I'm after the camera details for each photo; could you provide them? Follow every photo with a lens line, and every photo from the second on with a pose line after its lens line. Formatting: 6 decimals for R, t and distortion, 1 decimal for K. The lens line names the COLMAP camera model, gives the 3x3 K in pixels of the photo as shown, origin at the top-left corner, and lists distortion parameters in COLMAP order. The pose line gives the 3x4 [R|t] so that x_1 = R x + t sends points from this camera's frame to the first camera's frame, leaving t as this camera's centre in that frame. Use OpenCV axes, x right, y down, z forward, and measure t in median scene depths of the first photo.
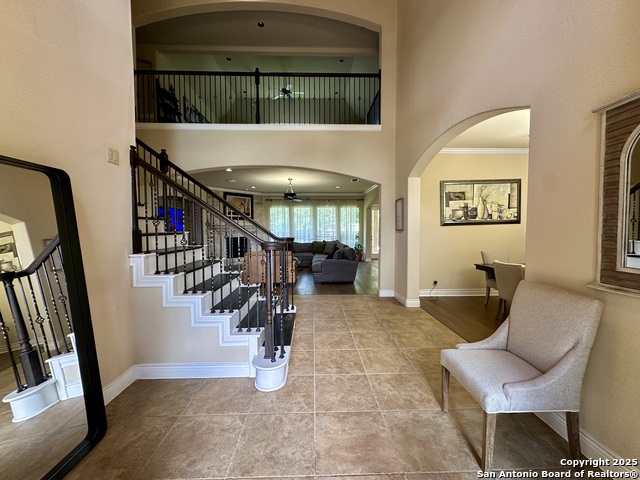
lens RADIAL K [[254.2, 0, 319.6], [0, 254.2, 238.8], [0, 0, 1]] dist [-0.002067, 0.000019]
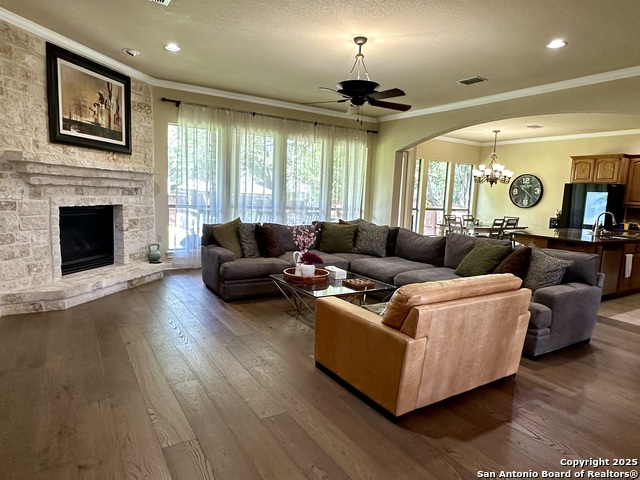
lens RADIAL K [[398.9, 0, 319.0], [0, 398.9, 242.6], [0, 0, 1]] dist [-0.000593, -0.000838]
pose [[0.859879, -0.022260, 0.510012, -0.322222], [-0.027765, 0.995531, 0.090263, -0.013459], [-0.509742, -0.091776, 0.855418, 0.420577]]
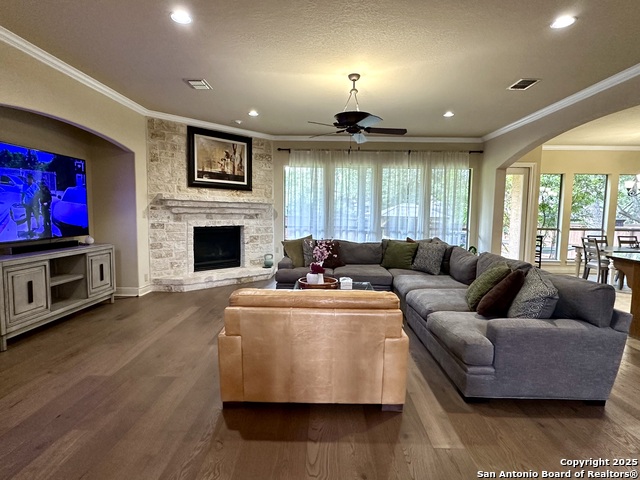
lens RADIAL K [[339.6, 0, 319.7], [0, 339.6, 240.7], [0, 0, 1]] dist [-0.005880, 0.000679]
pose [[0.998764, 0.021968, -0.044596, -0.103902], [-0.019869, 0.998699, 0.046973, -0.013036], [0.045570, -0.046029, 0.997900, 0.369495]]
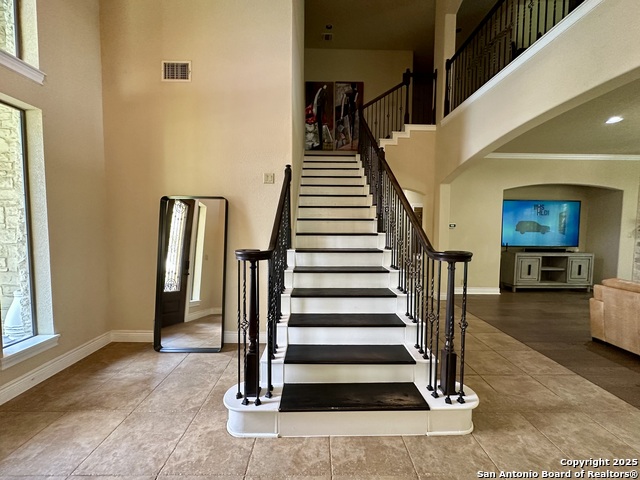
lens RADIAL K [[254.2, 0, 321.5], [0, 254.2, 239.6], [0, 0, 1]] dist [-0.002067, 0.000019]
pose [[-0.010833, 0.061364, -0.998057, 0.122145], [-0.046945, 0.996983, 0.061808, -0.016575], [0.998839, 0.047524, -0.007920, 0.257071]]
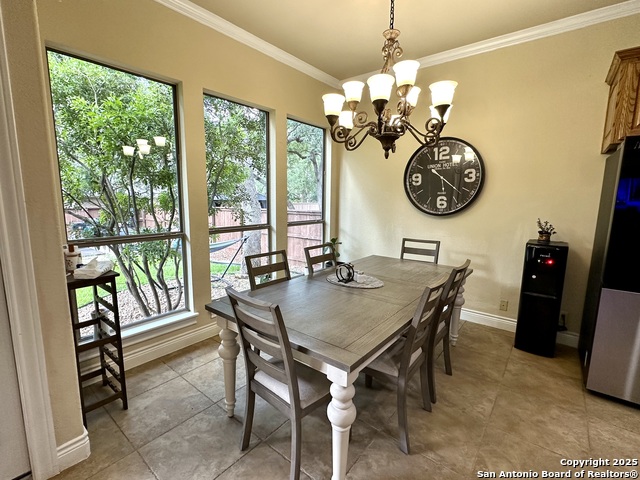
lens RADIAL K [[298.0, 0, 317.7], [0, 298.0, 241.8], [0, 0, 1]] dist [-0.000429, -0.000006]
pose [[0.655251, -0.099619, 0.748814, 0.277836], [0.015976, 0.992872, 0.118108, -0.035778], [-0.755242, -0.065427, 0.652172, 0.895799]]
